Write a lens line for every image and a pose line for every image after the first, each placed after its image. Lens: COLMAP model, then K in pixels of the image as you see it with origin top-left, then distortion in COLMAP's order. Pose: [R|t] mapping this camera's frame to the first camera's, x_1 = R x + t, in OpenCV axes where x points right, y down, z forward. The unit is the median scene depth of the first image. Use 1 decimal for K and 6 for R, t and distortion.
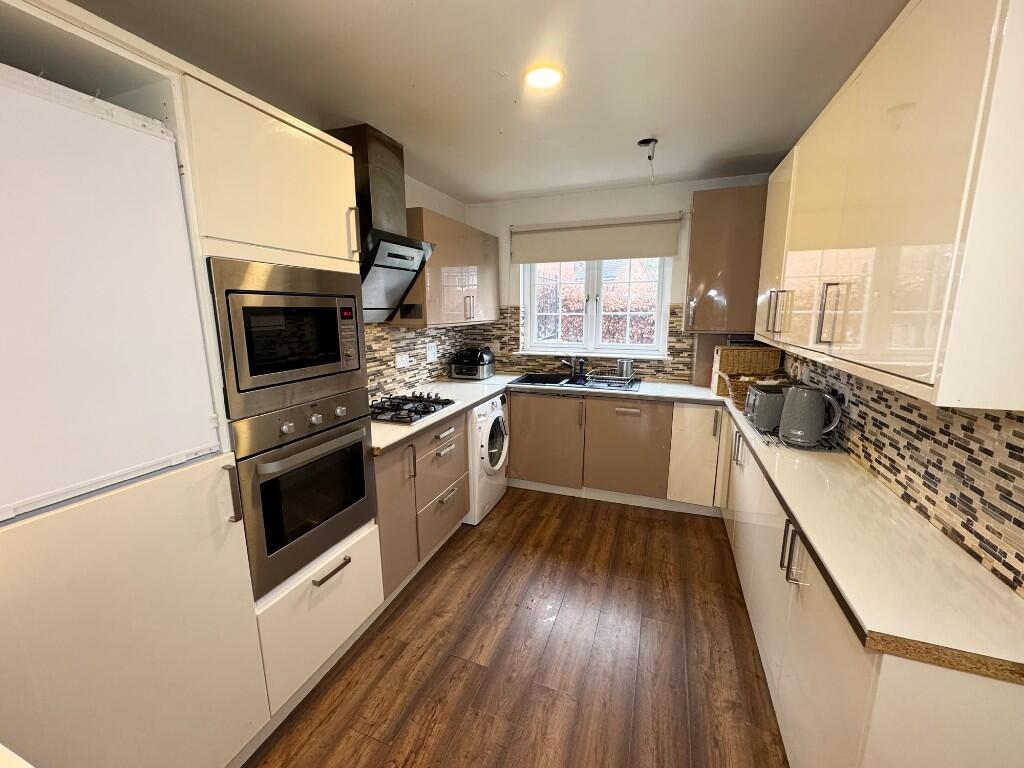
lens RADIAL K [[407.5, 0, 512.0], [0, 407.5, 384.0], [0, 0, 1]] dist [-0.001490, -0.000264]
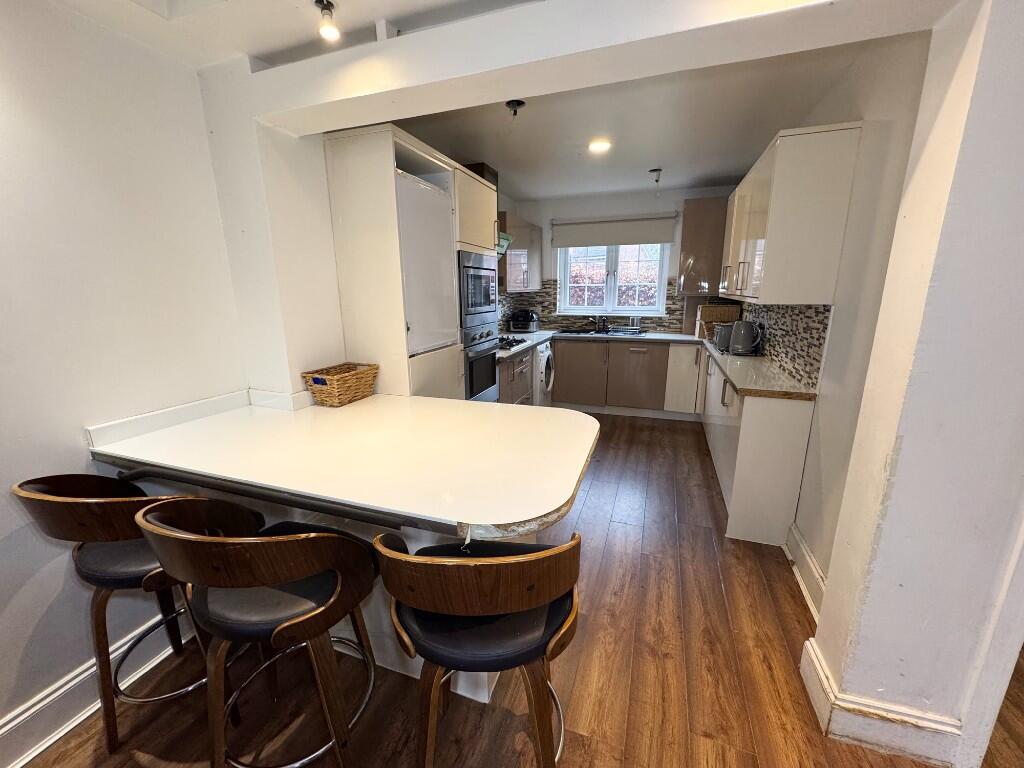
lens RADIAL K [[407.5, 0, 512.0], [0, 407.5, 384.0], [0, 0, 1]] dist [-0.001490, -0.000264]
pose [[0.999916, -0.004099, 0.012325, -0.173569], [0.003484, 0.998770, 0.049469, 0.104002], [-0.012512, -0.049422, 0.998700, -0.428427]]
